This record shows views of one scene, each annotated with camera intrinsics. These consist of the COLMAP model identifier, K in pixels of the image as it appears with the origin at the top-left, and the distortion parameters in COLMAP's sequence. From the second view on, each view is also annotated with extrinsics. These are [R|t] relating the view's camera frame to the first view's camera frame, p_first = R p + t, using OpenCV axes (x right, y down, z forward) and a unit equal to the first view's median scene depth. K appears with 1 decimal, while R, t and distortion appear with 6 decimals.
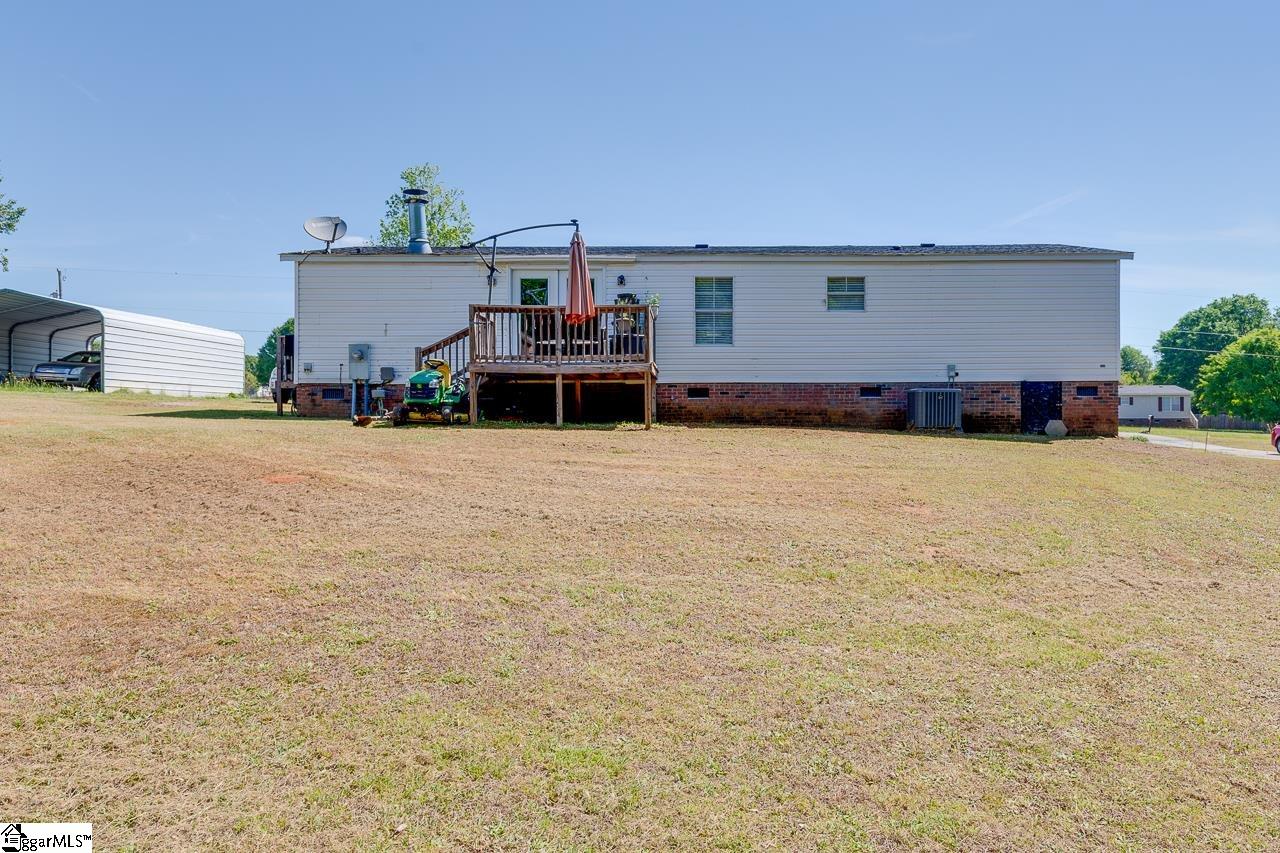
lens RADIAL K [[870.6, 0, 640.0], [0, 870.6, 426.5], [0, 0, 1]] dist [0.000023, 0.000782]
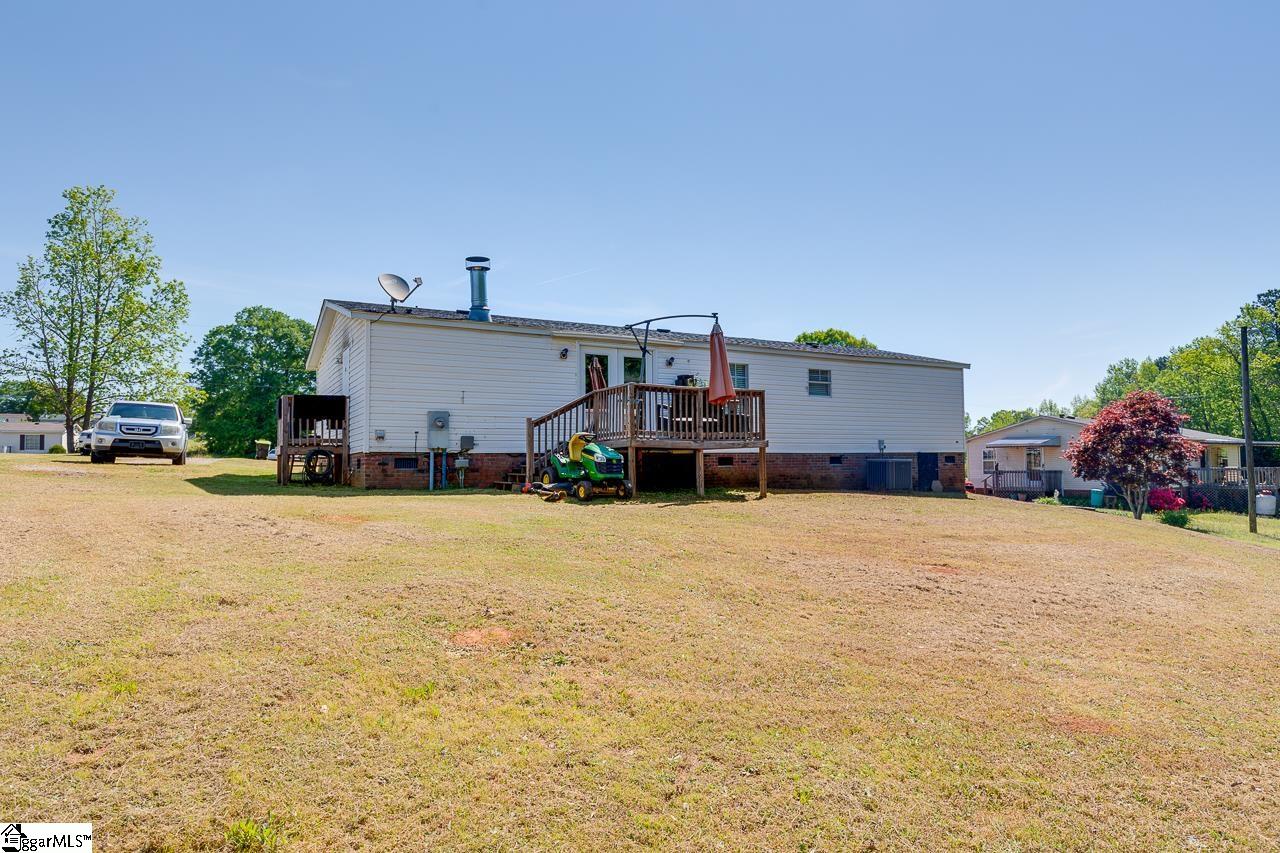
lens RADIAL K [[782.1, 0, 640.0], [0, 782.1, 426.5], [0, 0, 1]] dist [0.001680, 0.000328]
pose [[0.866182, 0.019701, 0.499340, -0.558645], [0.007408, 0.998607, -0.052250, -0.031516], [-0.499674, 0.048958, 0.864829, 0.148824]]
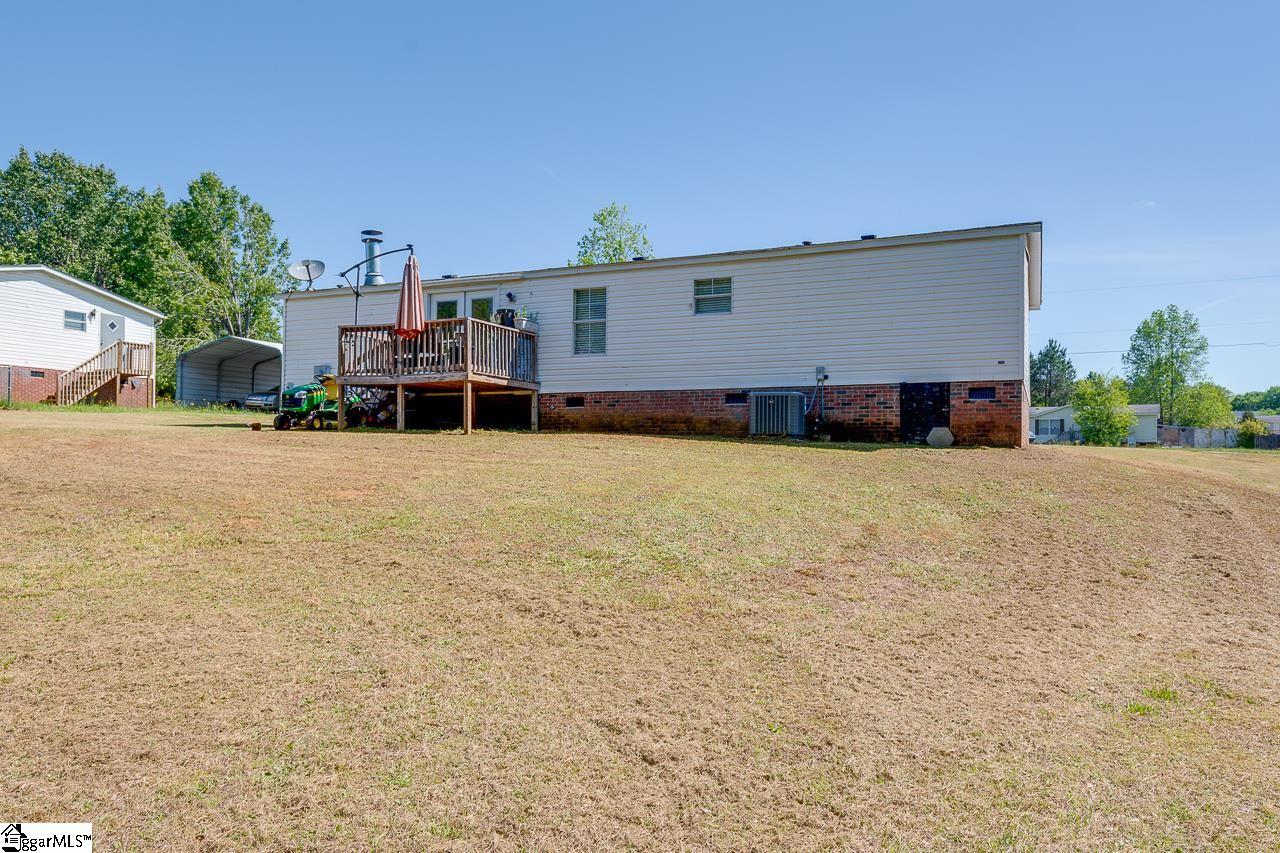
lens RADIAL K [[870.6, 0, 640.0], [0, 870.6, 426.5], [0, 0, 1]] dist [0.000023, 0.000782]
pose [[0.914605, -0.003903, -0.404331, 0.551027], [-0.011450, 0.999302, -0.035547, 0.025342], [0.404187, 0.037141, 0.913922, 0.100354]]
